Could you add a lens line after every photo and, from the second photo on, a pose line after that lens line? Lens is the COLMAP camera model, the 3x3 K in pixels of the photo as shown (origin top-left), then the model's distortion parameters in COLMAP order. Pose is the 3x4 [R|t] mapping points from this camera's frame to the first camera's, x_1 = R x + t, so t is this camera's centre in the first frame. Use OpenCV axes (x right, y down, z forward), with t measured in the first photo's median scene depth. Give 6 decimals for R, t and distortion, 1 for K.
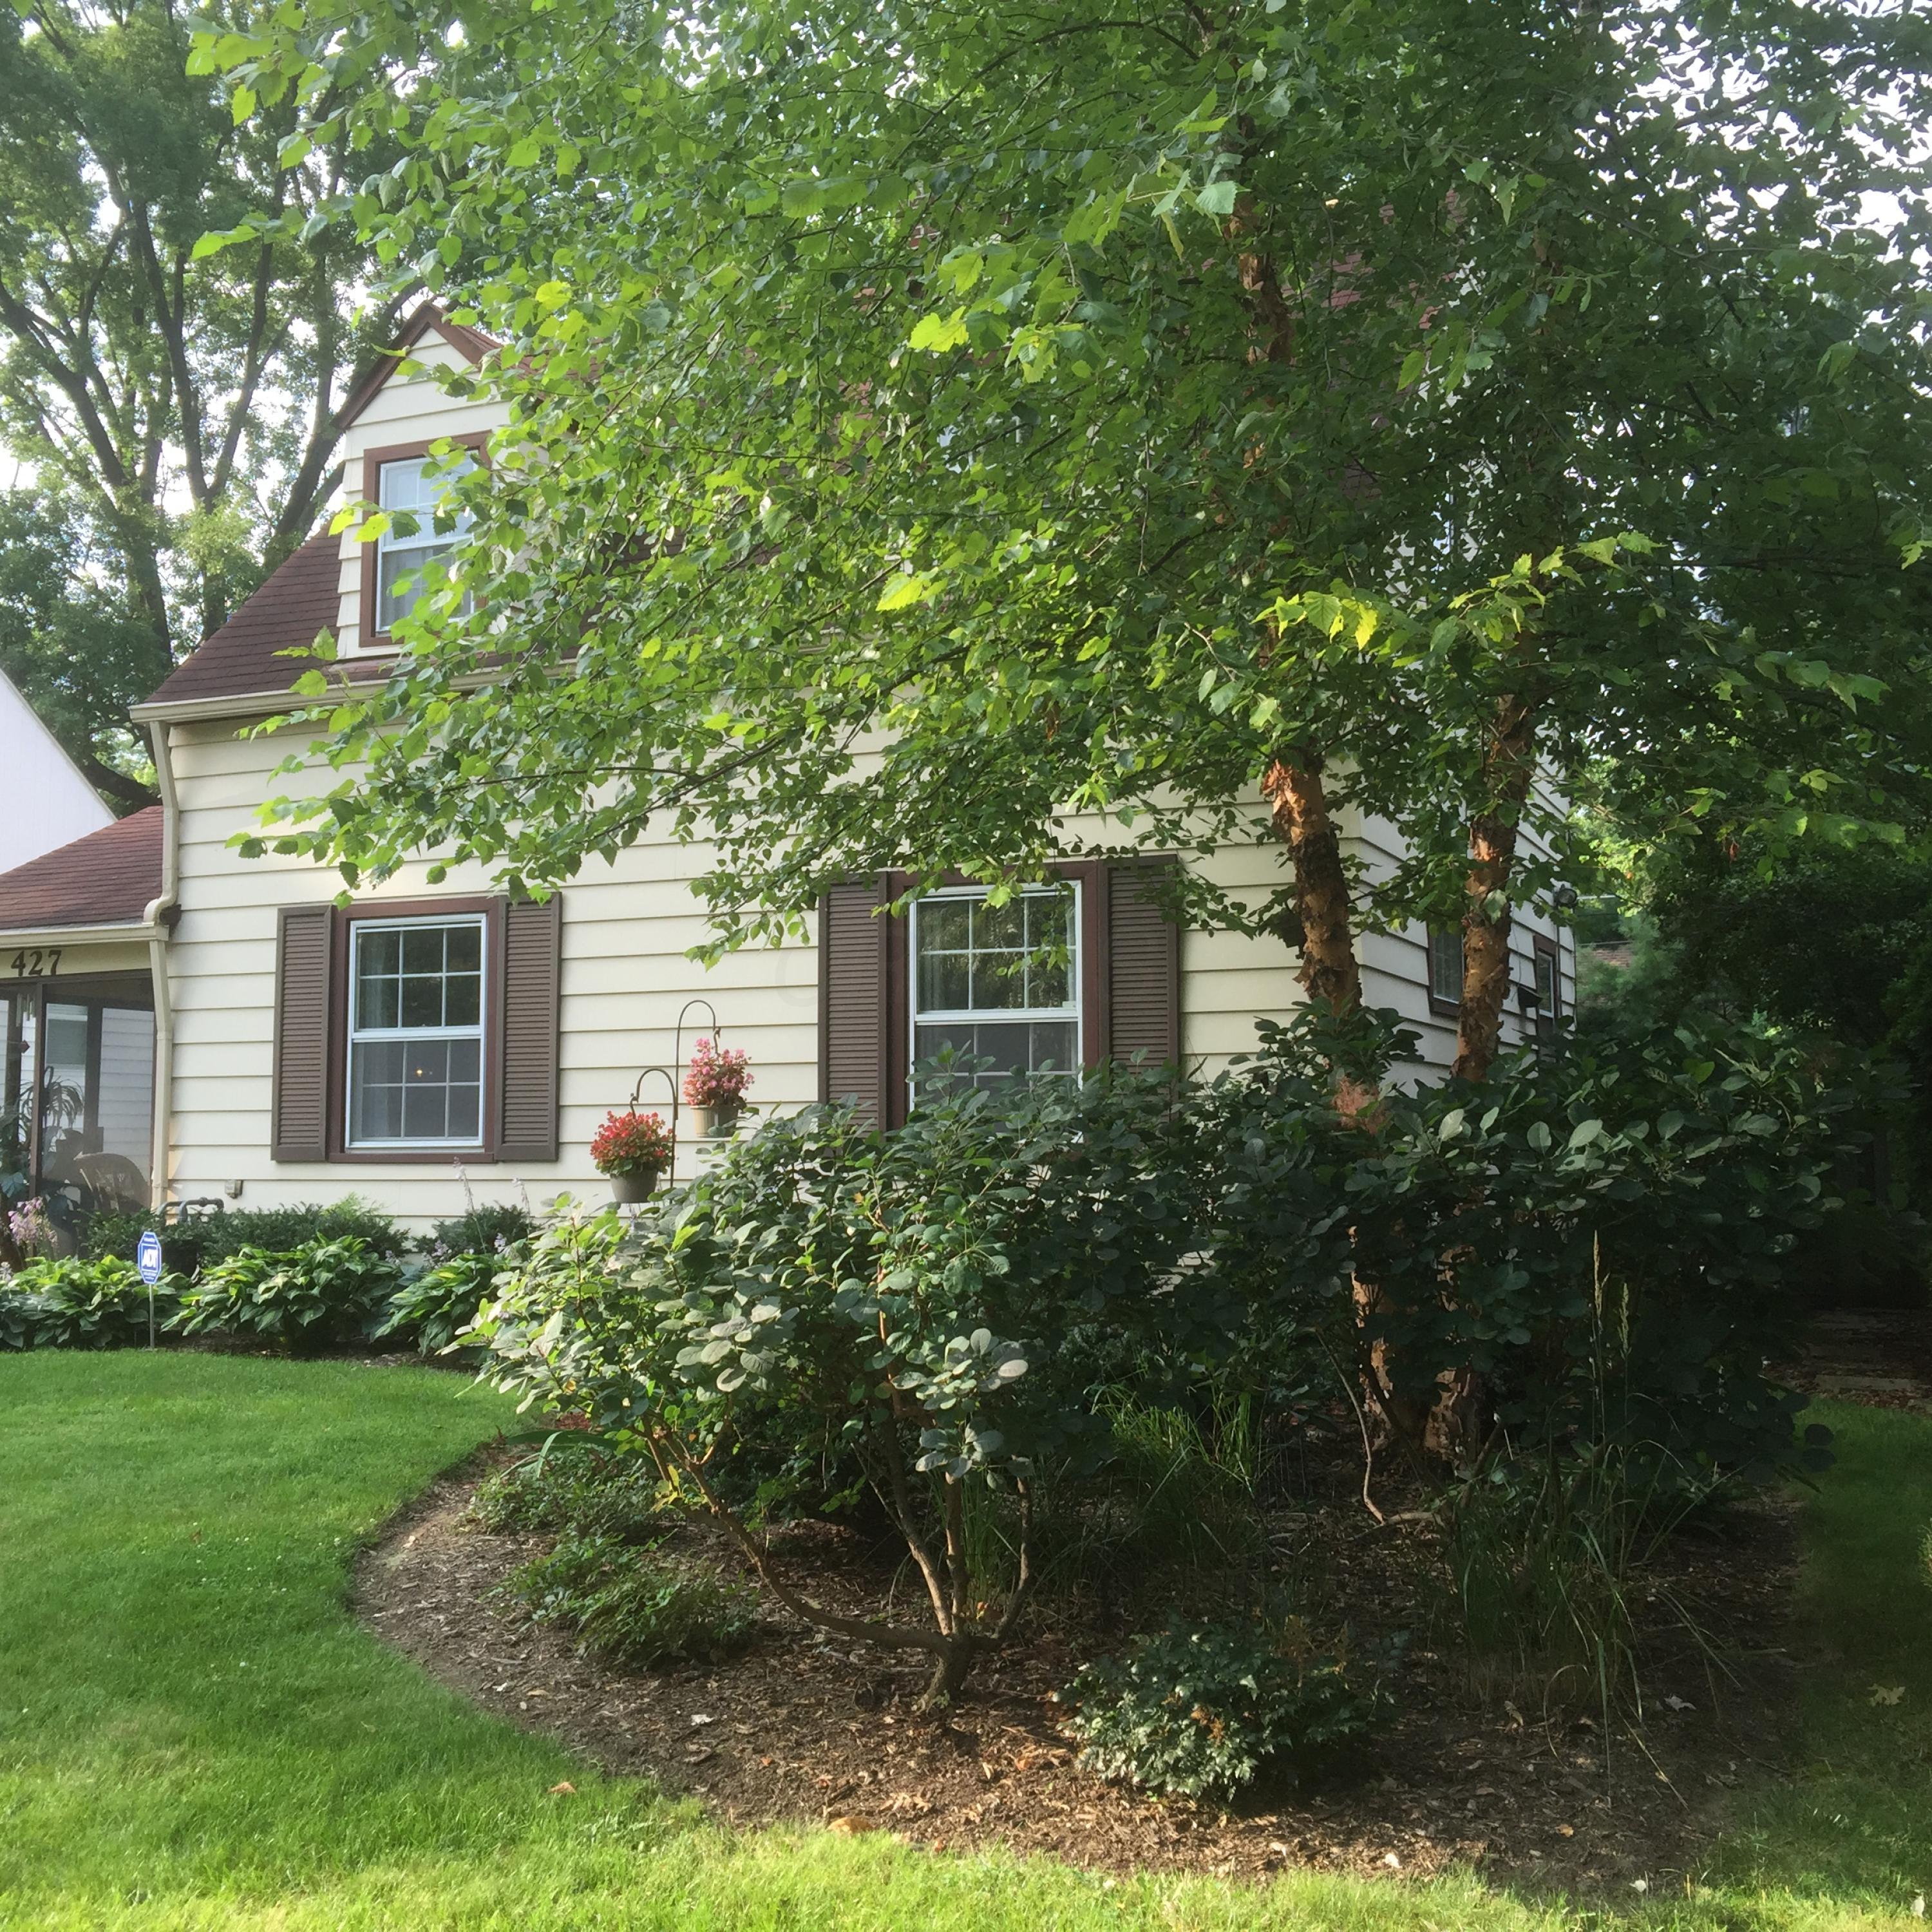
lens RADIAL K [[1773.2, 0, 1083.0], [0, 1773.2, 968.0], [0, 0, 1]] dist [0.001364, 0.004835]
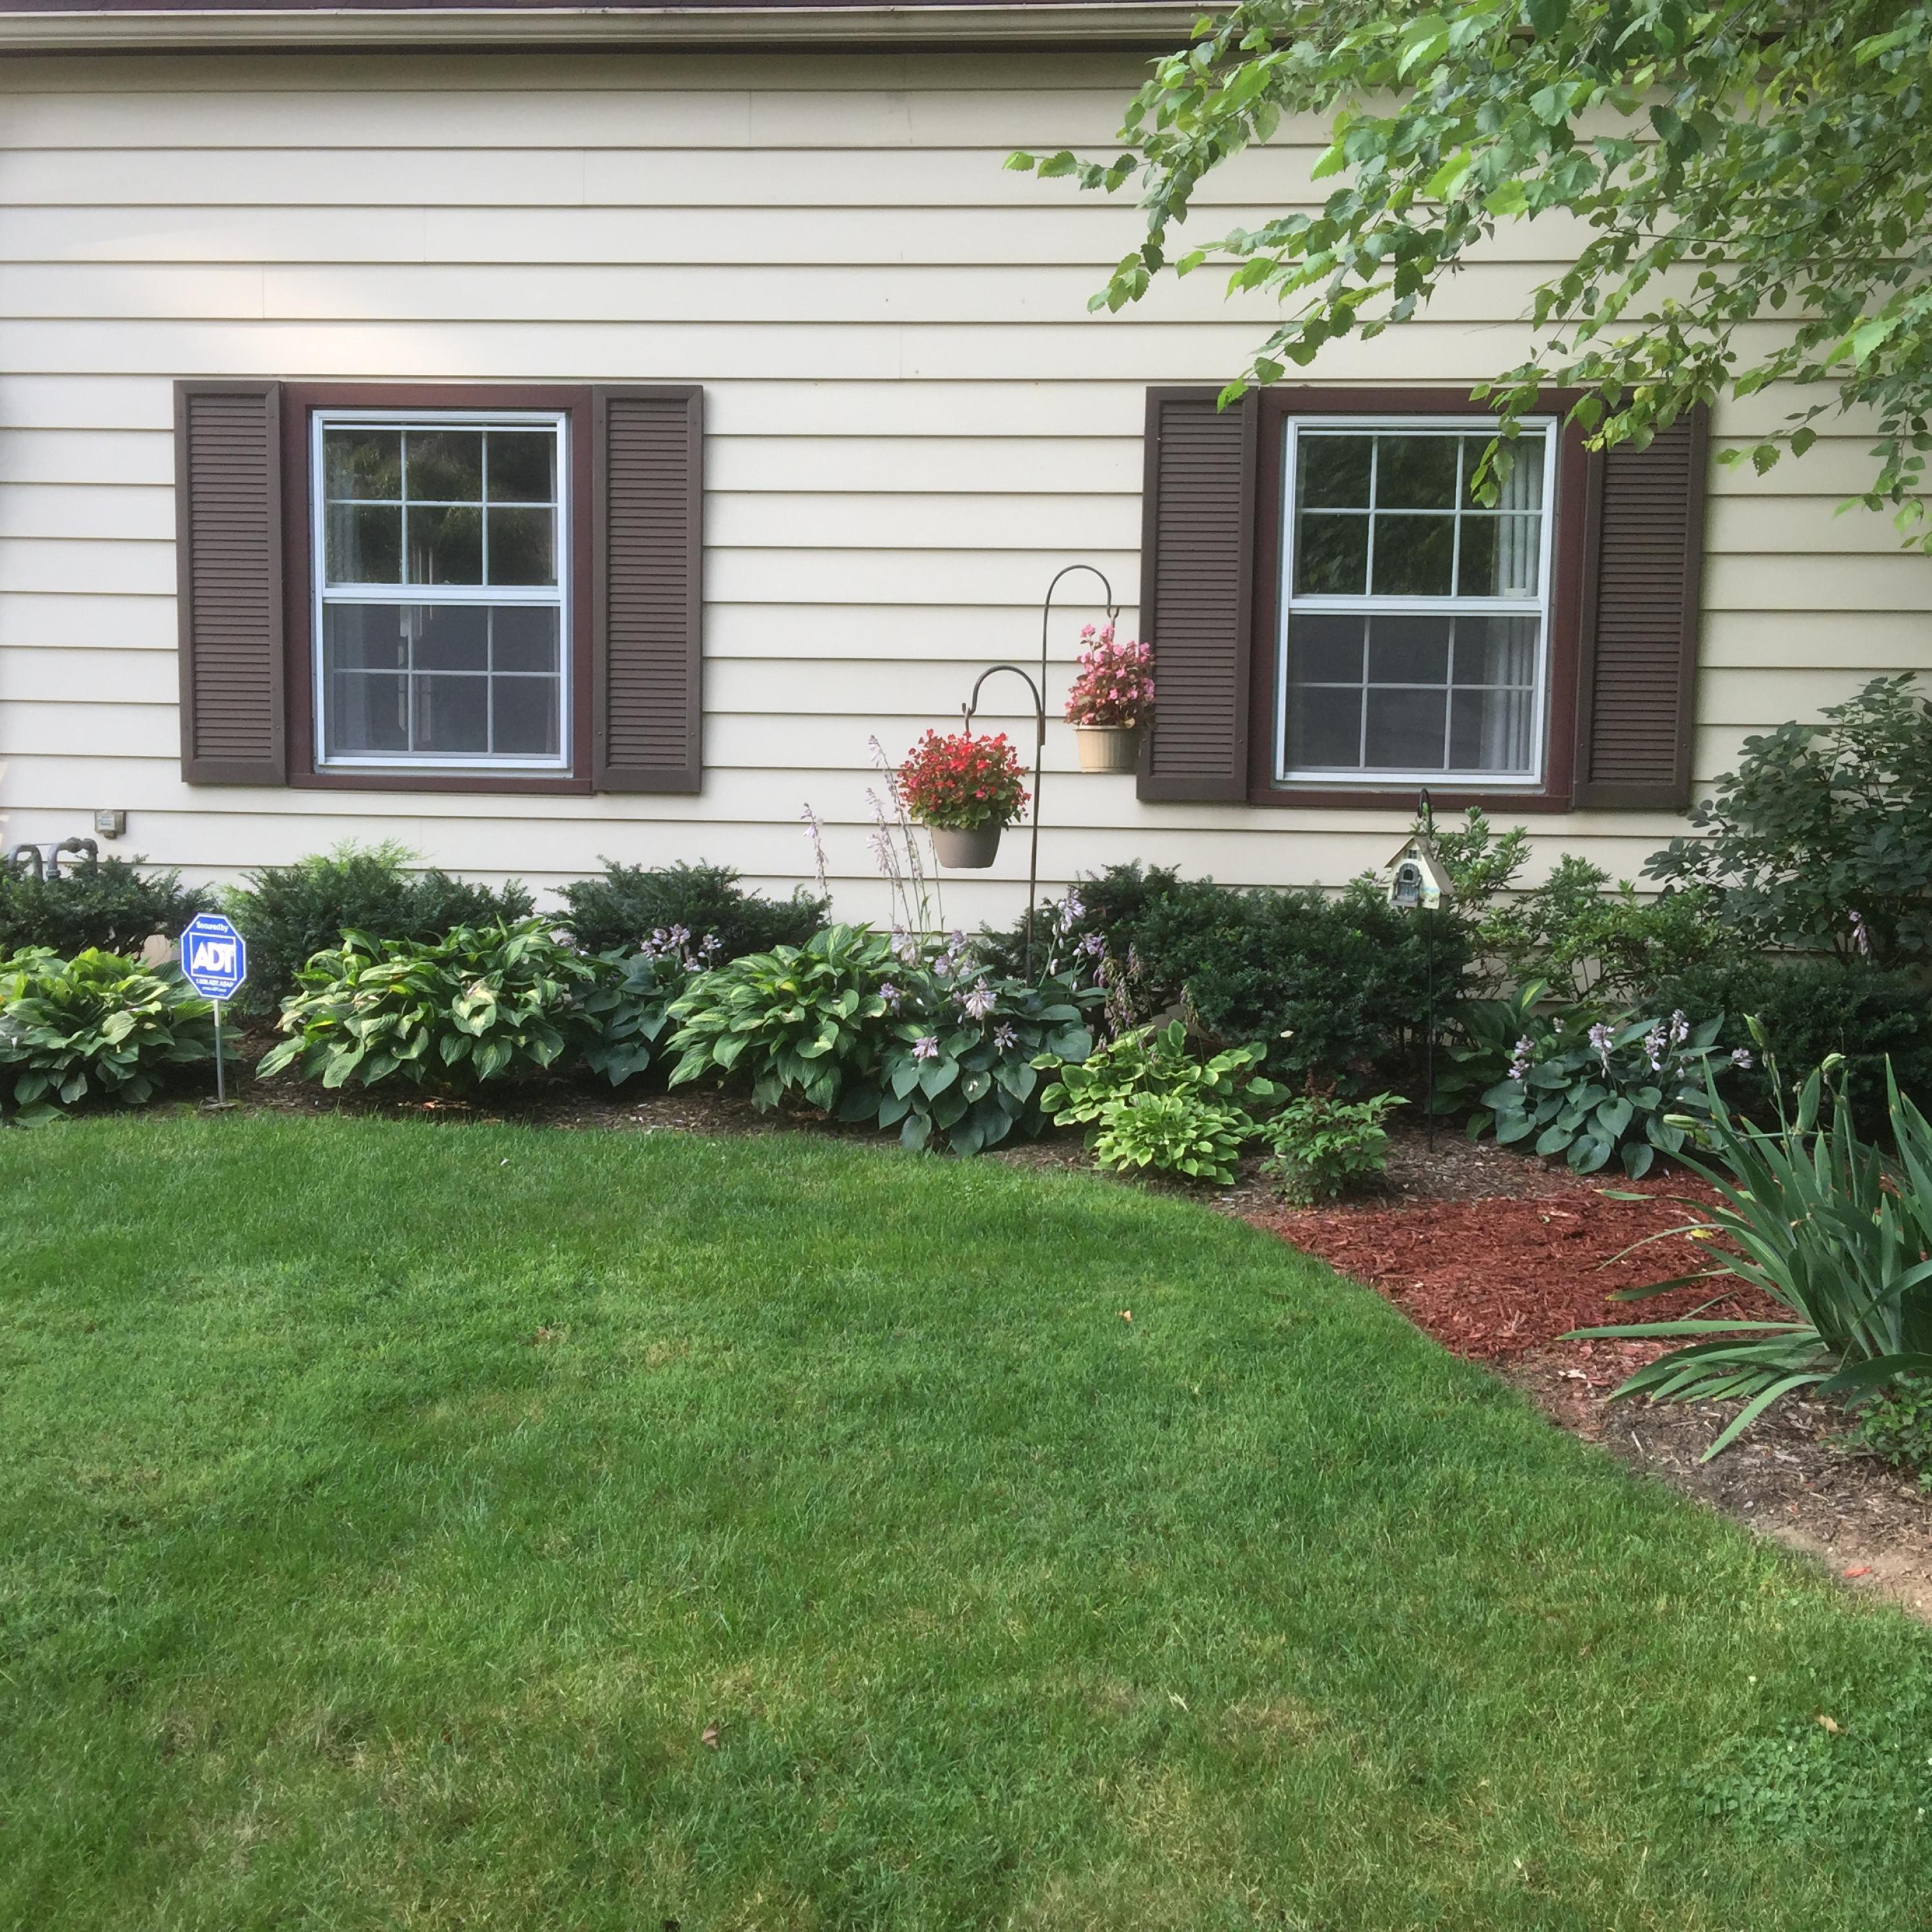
lens RADIAL K [[2187.4, 0, 955.2], [0, 2187.4, 935.4], [0, 0, 1]] dist [0.078176, -0.116145]
pose [[0.964239, 0.000168, 0.265036, -0.409059], [-0.046376, 0.984679, 0.168097, 0.015896], [-0.260947, -0.174377, 0.949473, 0.158373]]
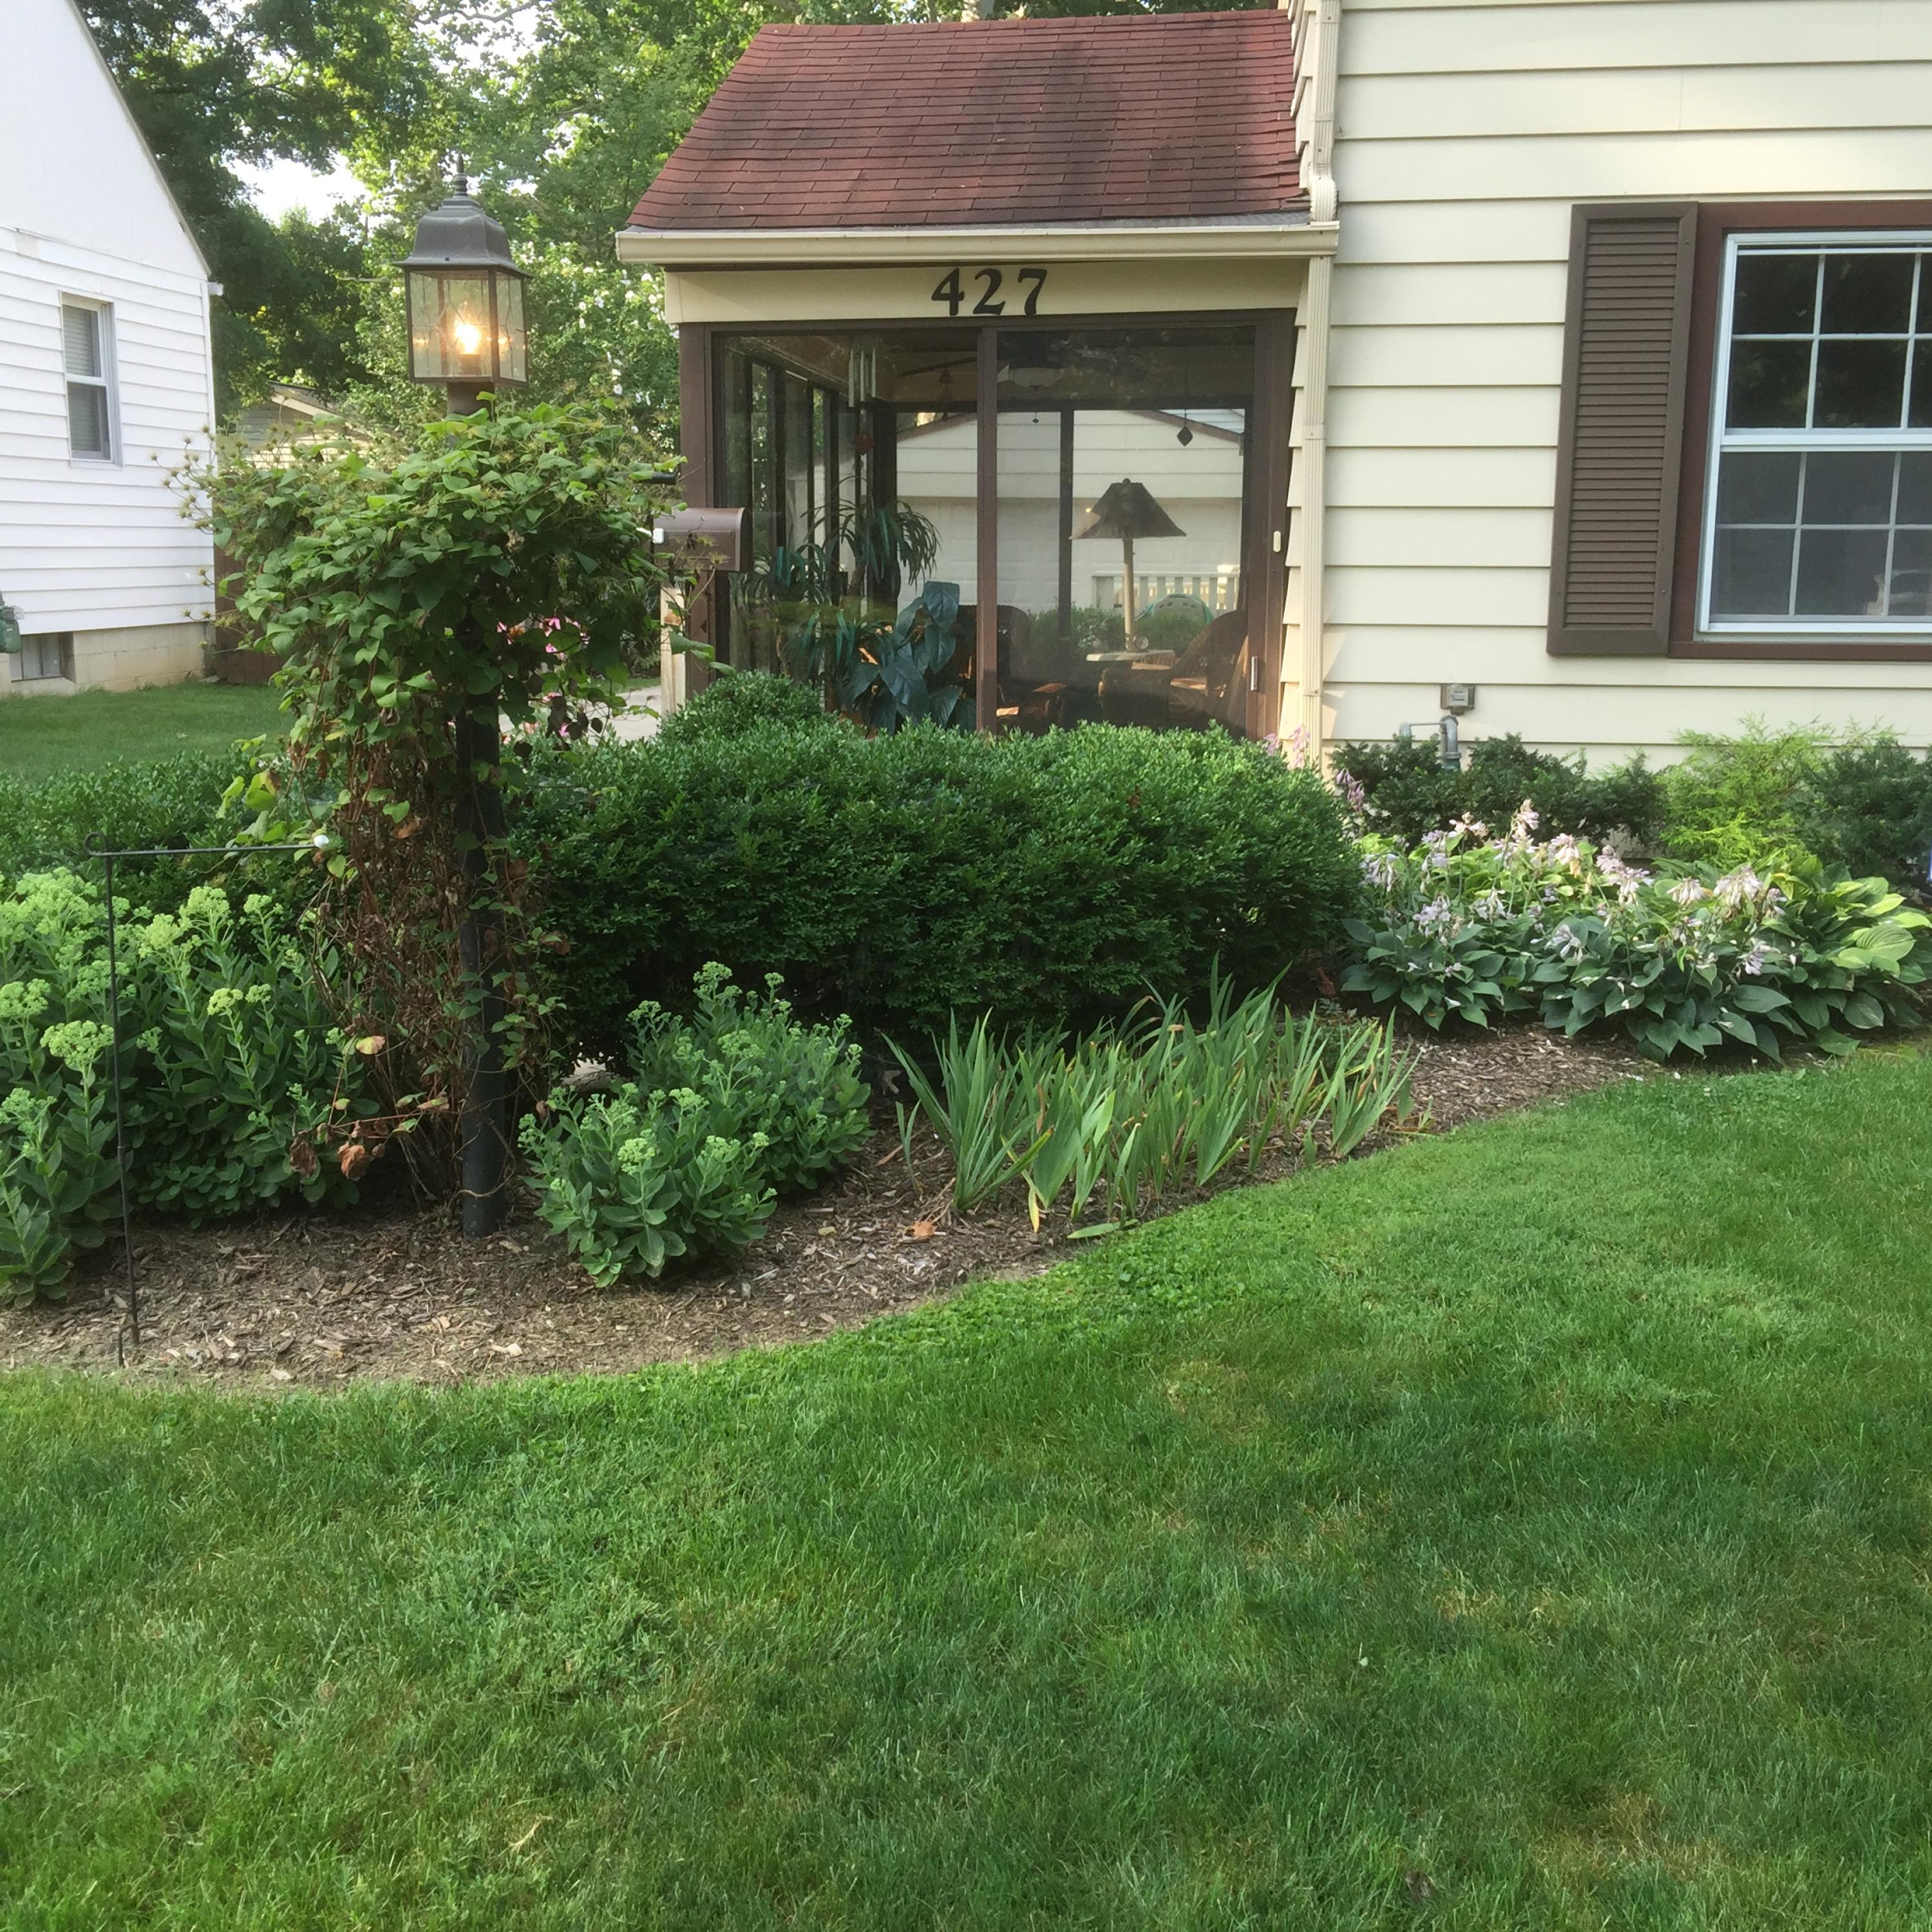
lens RADIAL K [[2187.4, 0, 955.2], [0, 2187.4, 935.4], [0, 0, 1]] dist [0.078176, -0.116145]
pose [[0.975425, -0.020486, 0.219376, -0.834289], [-0.033153, 0.970686, 0.238053, 0.032381], [-0.217822, -0.239476, 0.946153, 0.332595]]
